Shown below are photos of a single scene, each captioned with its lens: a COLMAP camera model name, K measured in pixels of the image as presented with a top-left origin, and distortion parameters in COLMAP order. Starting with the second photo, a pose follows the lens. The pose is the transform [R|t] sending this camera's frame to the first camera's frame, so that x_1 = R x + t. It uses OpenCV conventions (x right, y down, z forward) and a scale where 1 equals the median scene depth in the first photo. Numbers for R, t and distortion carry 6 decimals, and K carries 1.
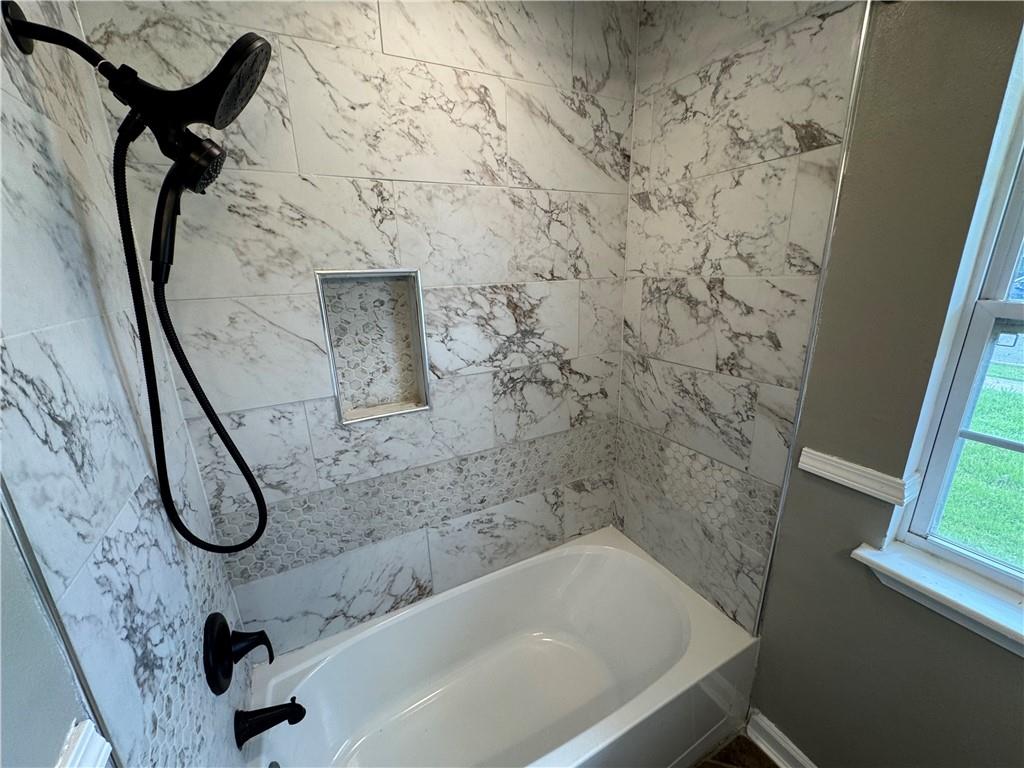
lens RADIAL K [[407.2, 0, 512.7], [0, 407.2, 386.2], [0, 0, 1]] dist [-0.002264, -0.000096]
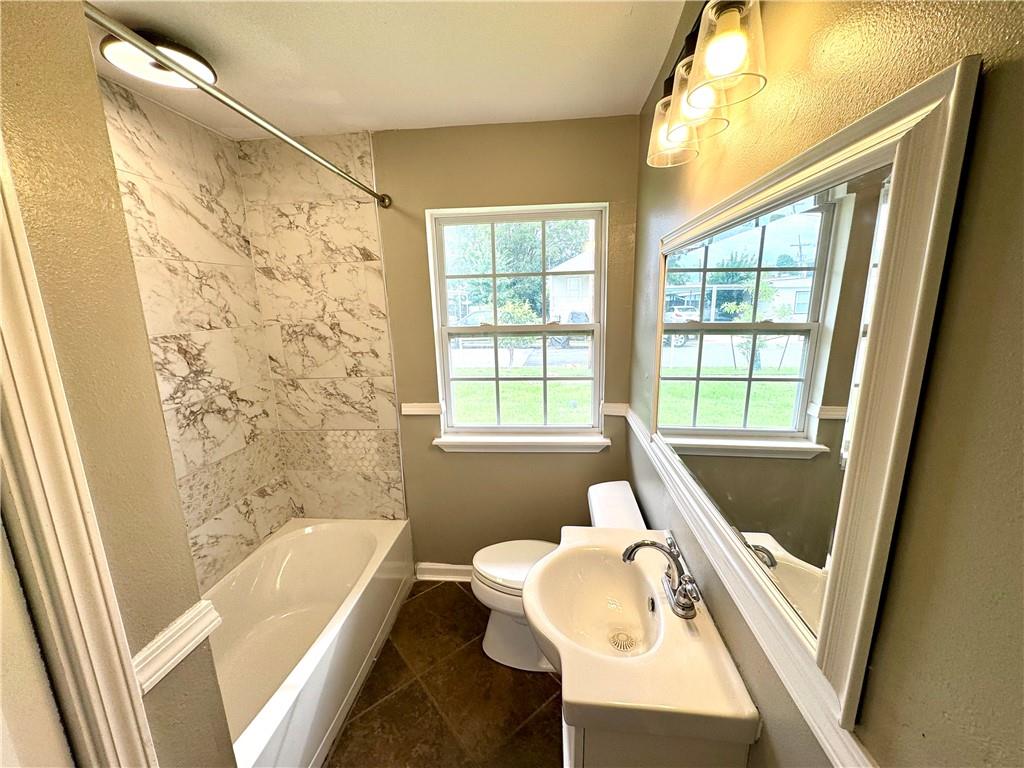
lens RADIAL K [[407.2, 0, 511.5], [0, 407.2, 387.0], [0, 0, 1]] dist [-0.002264, -0.000096]
pose [[0.550487, -0.166529, 0.818066, -0.494998], [0.253836, 0.966897, 0.026017, 0.128750], [-0.795319, 0.193333, 0.574535, -0.480434]]
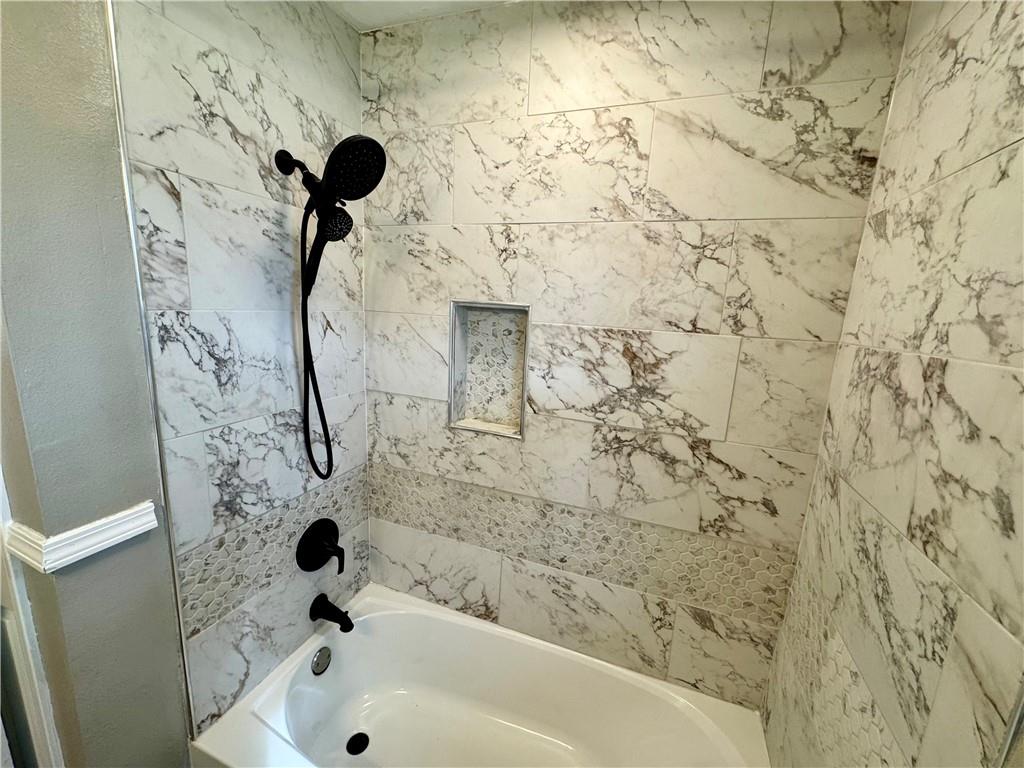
lens RADIAL K [[407.2, 0, 512.4], [0, 407.2, 386.3], [0, 0, 1]] dist [-0.002264, -0.000096]
pose [[0.662635, 0.208980, -0.719196, 0.488623], [-0.281951, 0.959242, 0.018955, -0.085233], [0.693844, 0.190218, 0.694549, 0.259559]]
